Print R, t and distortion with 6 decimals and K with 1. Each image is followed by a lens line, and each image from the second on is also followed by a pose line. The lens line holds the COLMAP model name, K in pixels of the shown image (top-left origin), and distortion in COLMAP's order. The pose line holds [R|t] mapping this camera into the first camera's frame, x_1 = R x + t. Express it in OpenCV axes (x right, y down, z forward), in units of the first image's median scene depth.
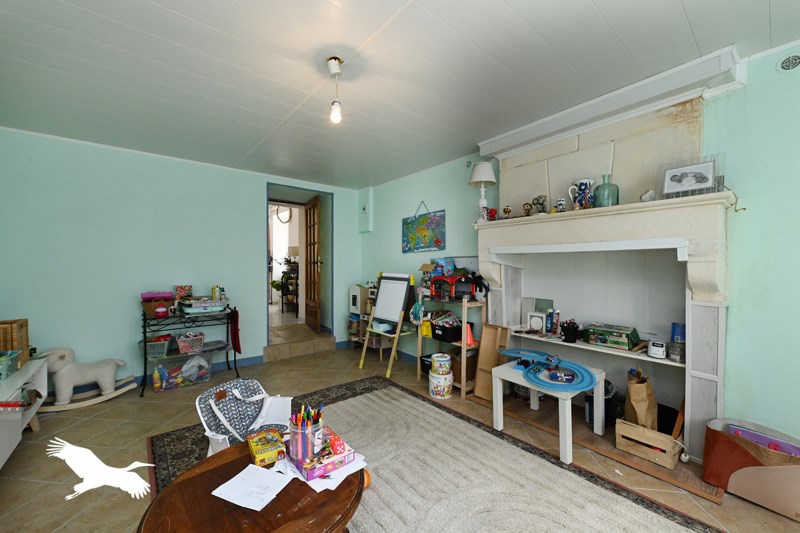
lens RADIAL K [[317.0, 0, 402.9], [0, 317.0, 265.3], [0, 0, 1]] dist [-0.000023, 0.000035]
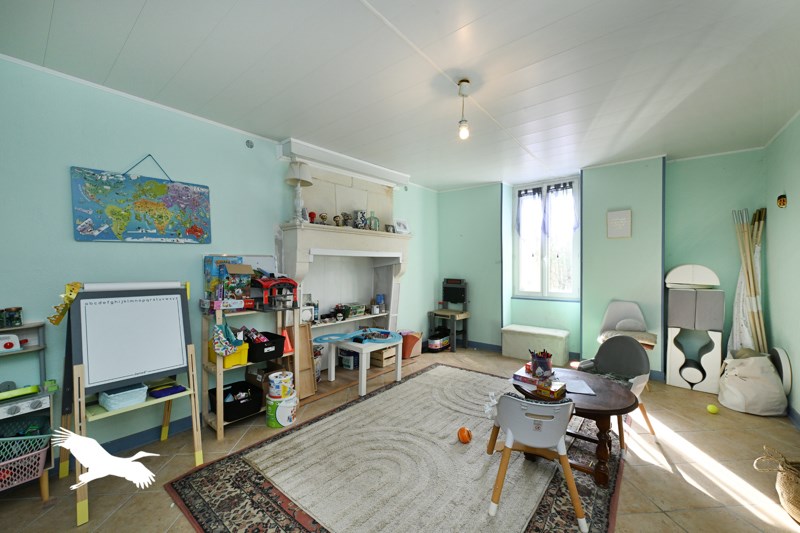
lens RADIAL K [[317.0, 0, 402.9], [0, 317.0, 265.3], [0, 0, 1]] dist [-0.000023, 0.000035]
pose [[-0.193020, -0.005108, 0.981181, -0.685496], [-0.001176, 0.999987, 0.004975, -0.005617], [-0.981194, -0.000193, -0.193024, 0.768078]]
